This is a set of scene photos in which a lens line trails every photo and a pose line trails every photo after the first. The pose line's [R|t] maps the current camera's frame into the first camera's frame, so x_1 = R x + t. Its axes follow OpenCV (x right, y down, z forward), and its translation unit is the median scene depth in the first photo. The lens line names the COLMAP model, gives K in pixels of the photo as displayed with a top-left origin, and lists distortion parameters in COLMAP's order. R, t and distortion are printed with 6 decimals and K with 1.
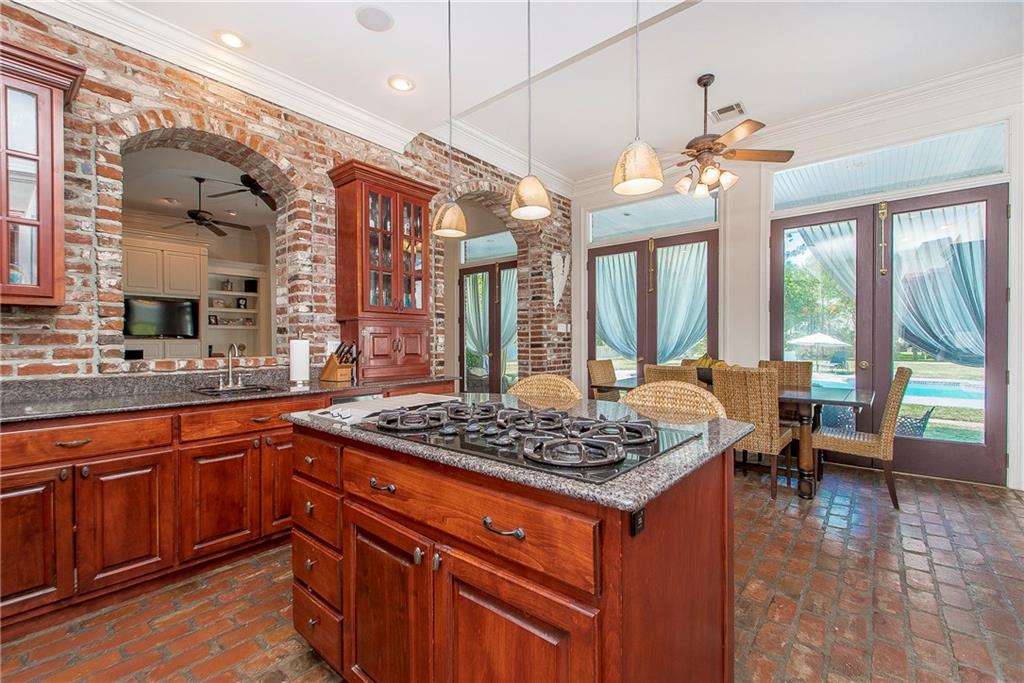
lens RADIAL K [[437.8, 0, 512.2], [0, 437.8, 344.3], [0, 0, 1]] dist [-0.001726, -0.003419]
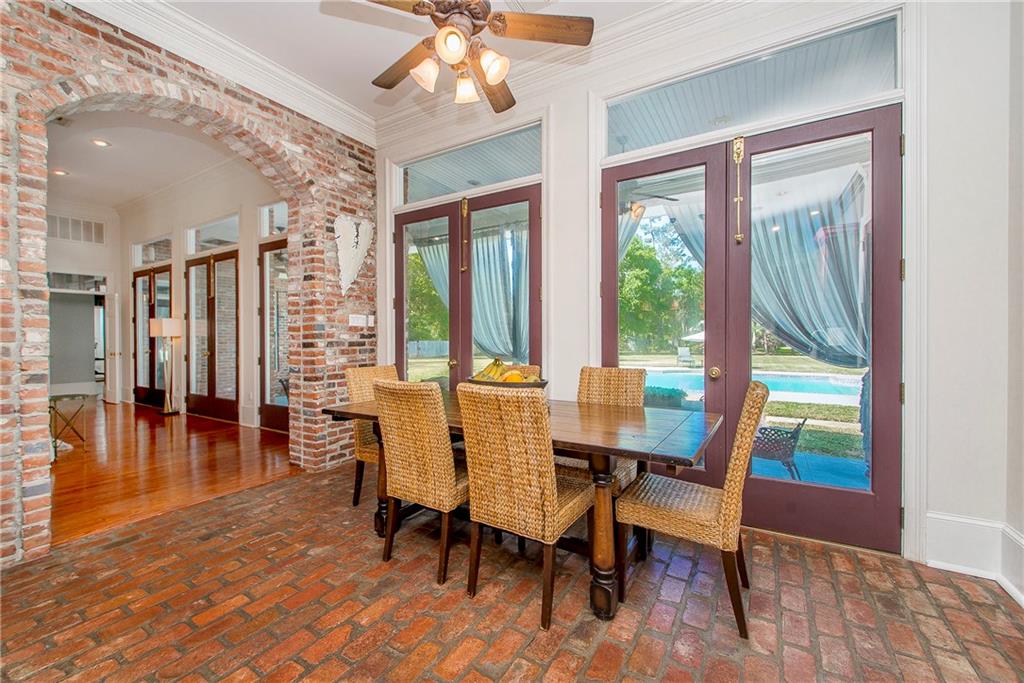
lens RADIAL K [[430.9, 0, 505.3], [0, 430.9, 340.0], [0, 0, 1]] dist [-0.000661, -0.001029]
pose [[0.987801, -0.001210, 0.155718, 0.258388], [0.001481, 0.999998, -0.001620, -0.003460], [-0.155715, 0.001831, 0.987800, 0.261741]]
